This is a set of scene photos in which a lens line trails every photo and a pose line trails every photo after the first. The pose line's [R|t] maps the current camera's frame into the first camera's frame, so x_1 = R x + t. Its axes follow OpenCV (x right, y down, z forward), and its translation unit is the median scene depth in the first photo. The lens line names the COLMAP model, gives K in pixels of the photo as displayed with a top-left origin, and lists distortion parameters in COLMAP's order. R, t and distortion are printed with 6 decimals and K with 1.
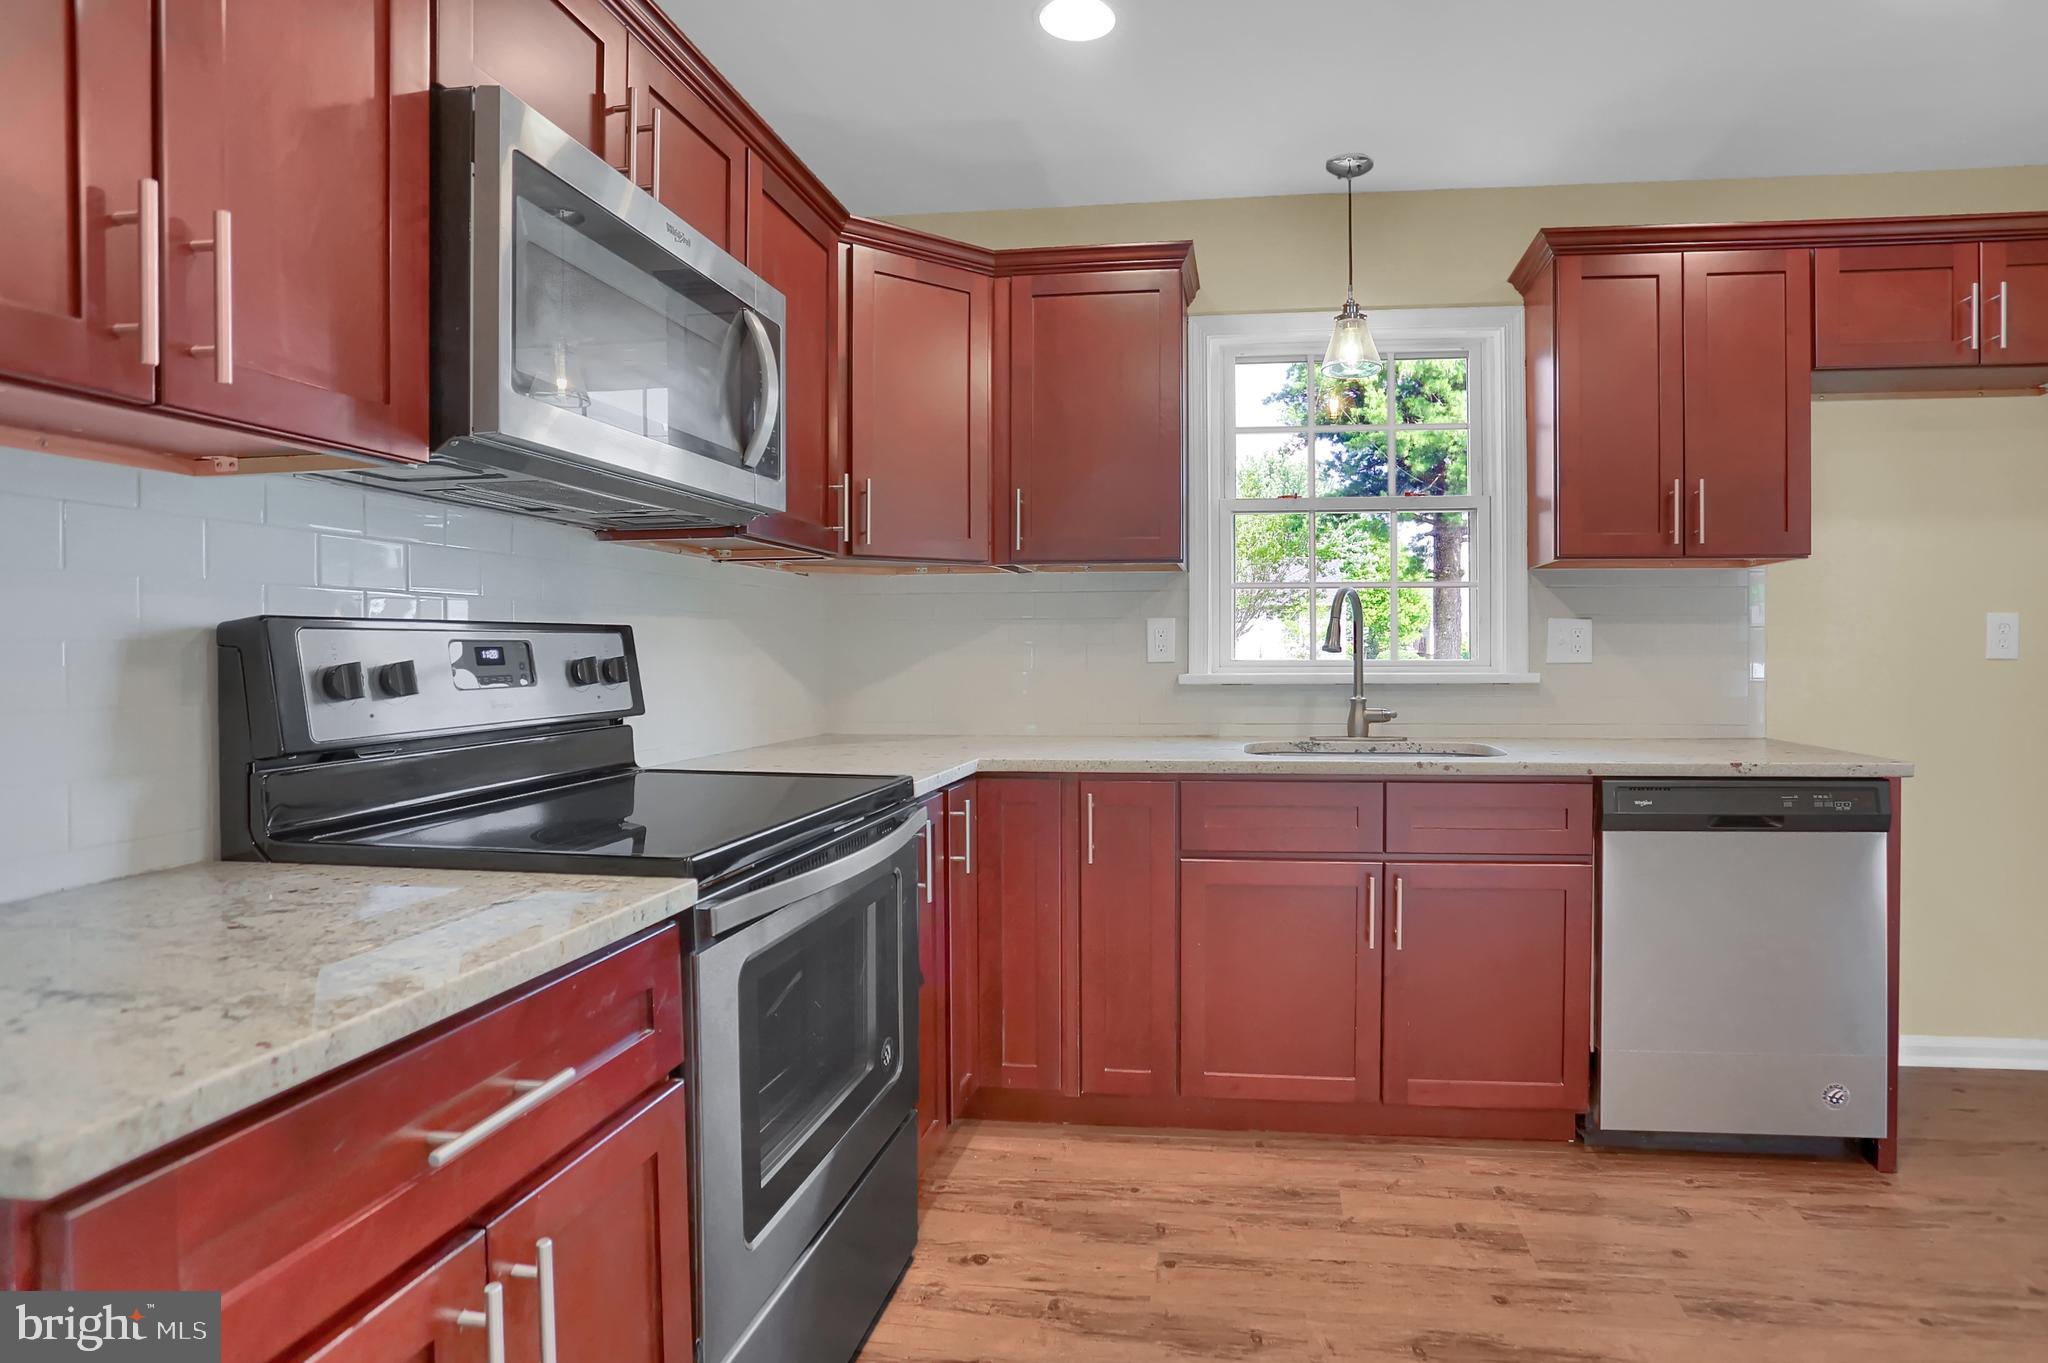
lens RADIAL K [[993.2, 0, 1161.6], [0, 993.2, 661.1], [0, 0, 1]] dist [-0.023080, 0.000682]
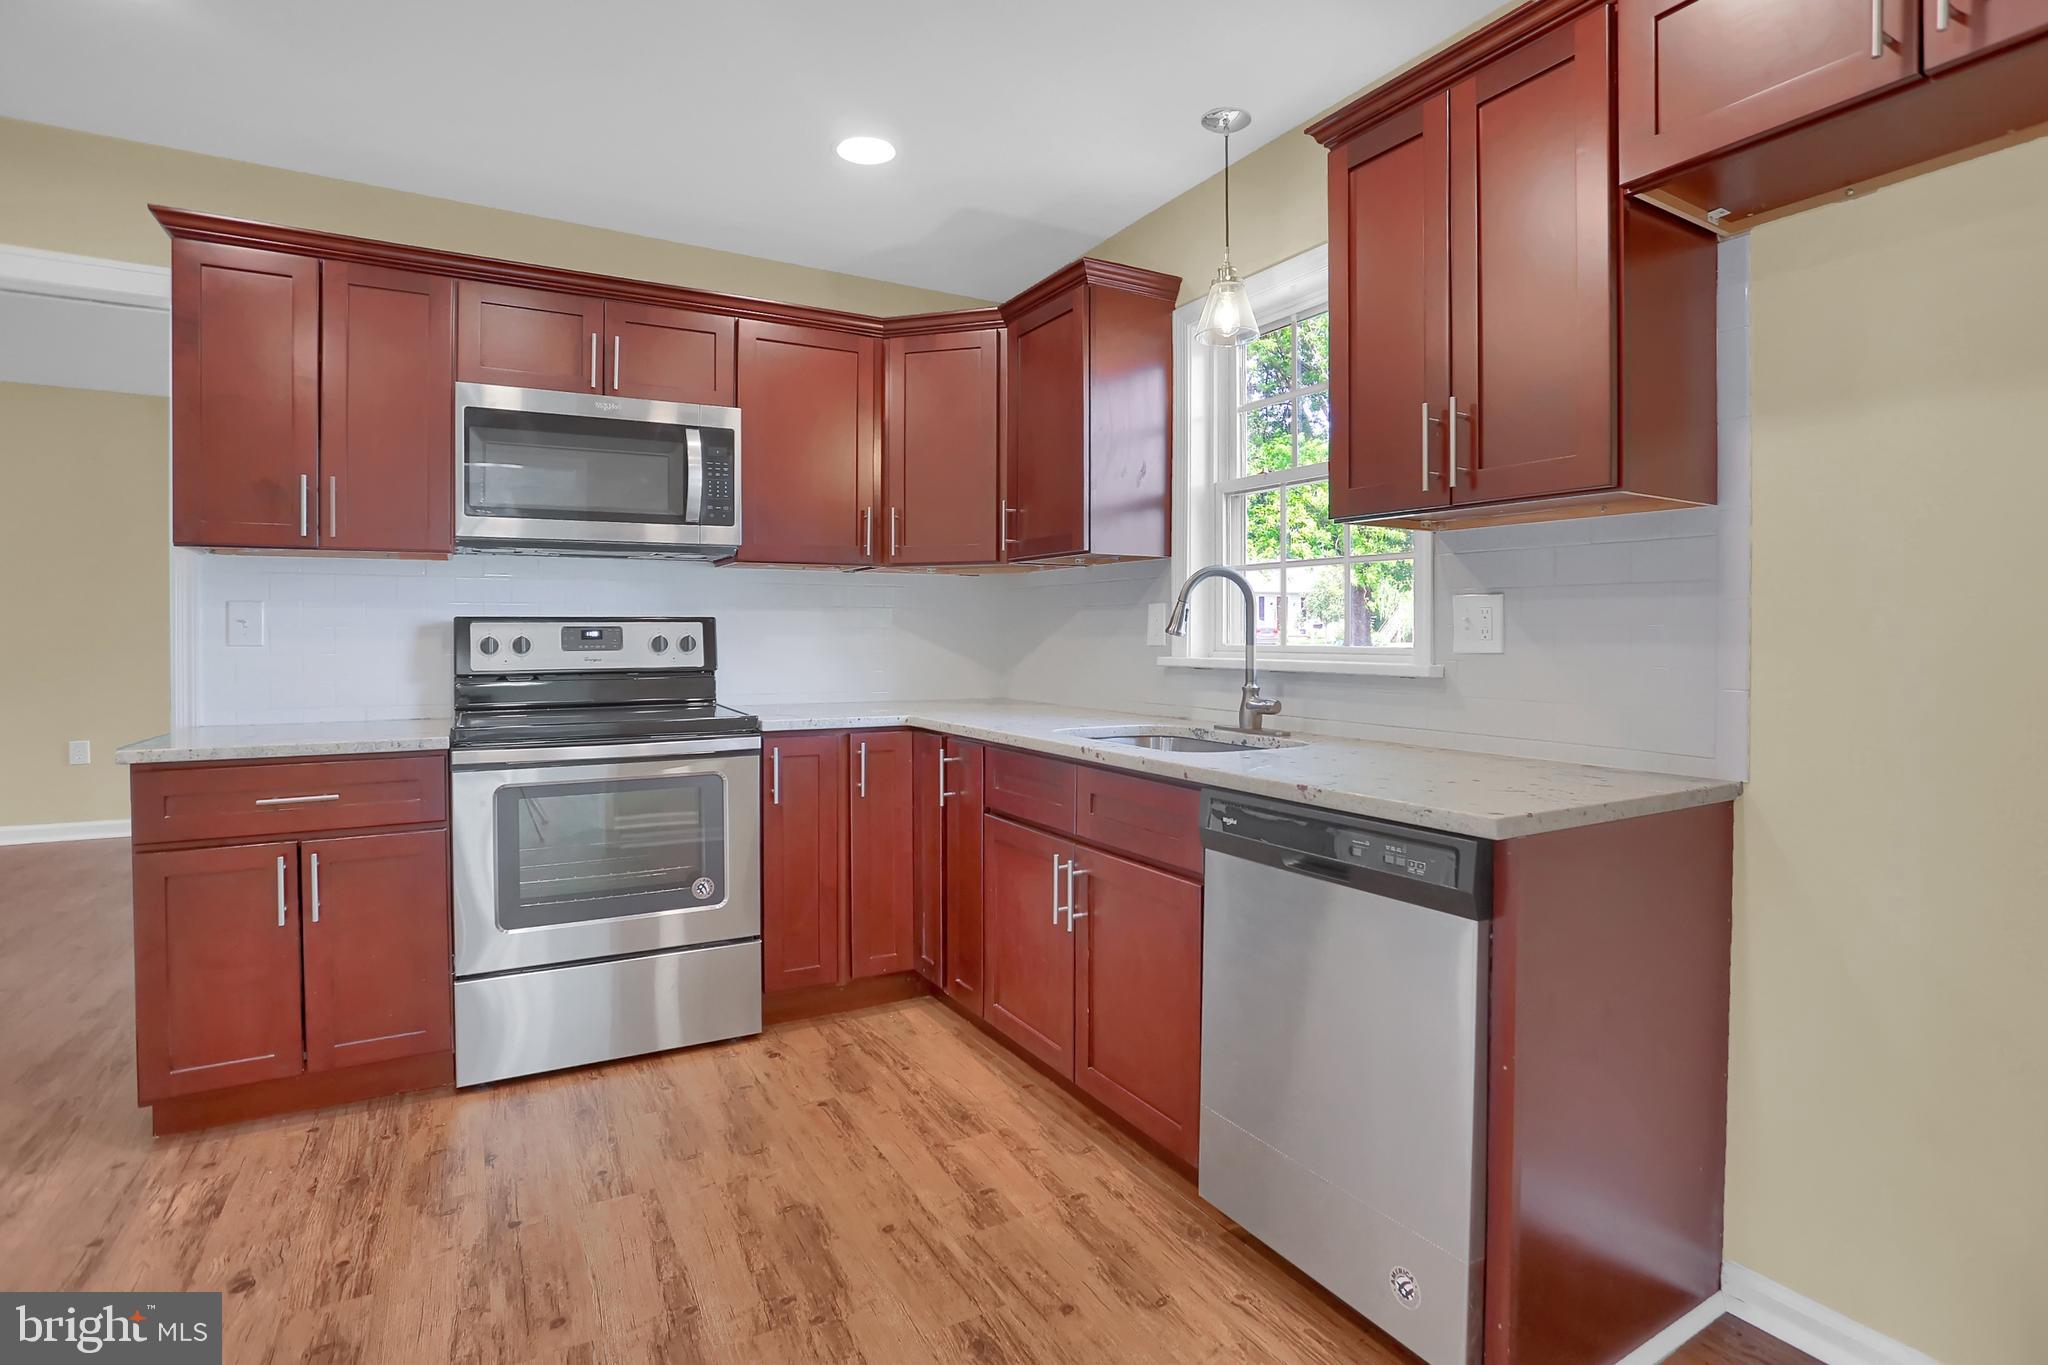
lens RADIAL K [[1038.9, 0, 1106.8], [0, 1038.9, 632.5], [0, 0, 1]] dist [-0.022705, 0.000244]
pose [[0.615757, 0.004412, -0.787924, 1.123601], [-0.012212, 0.999918, -0.003944, -0.009872], [0.787841, 0.012051, 0.615760, 0.383001]]
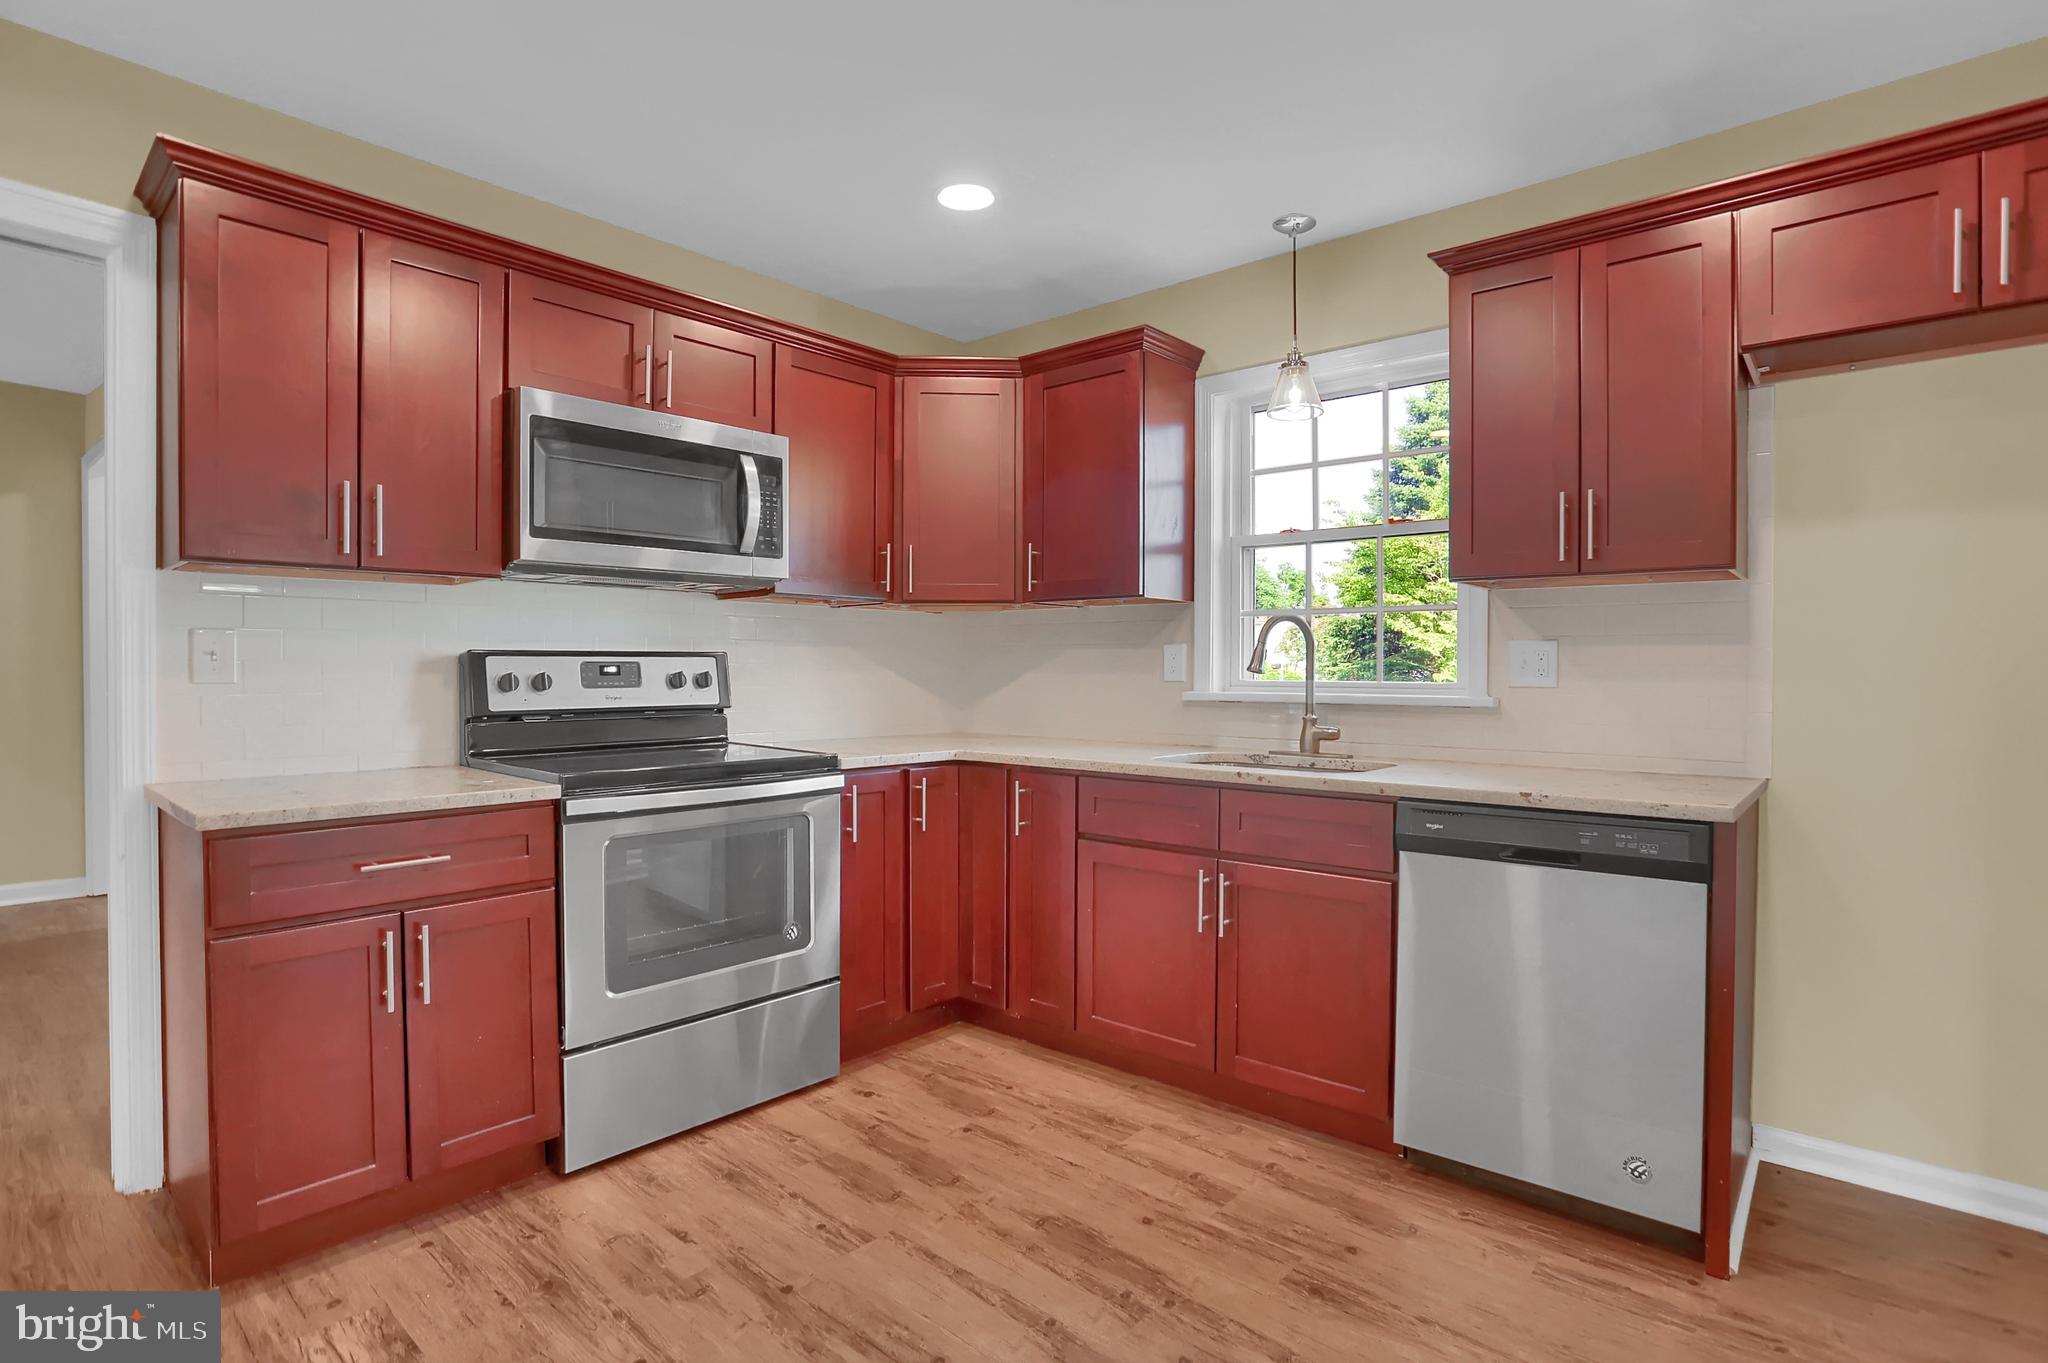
lens RADIAL K [[995.3, 0, 1109.1], [0, 995.3, 673.4], [0, 0, 1]] dist [-0.029757, 0.000726]
pose [[0.844670, 0.009328, -0.535207, 0.754261], [-0.012930, 0.999912, -0.002979, -0.004439], [0.535132, 0.009437, 0.844716, -0.029605]]
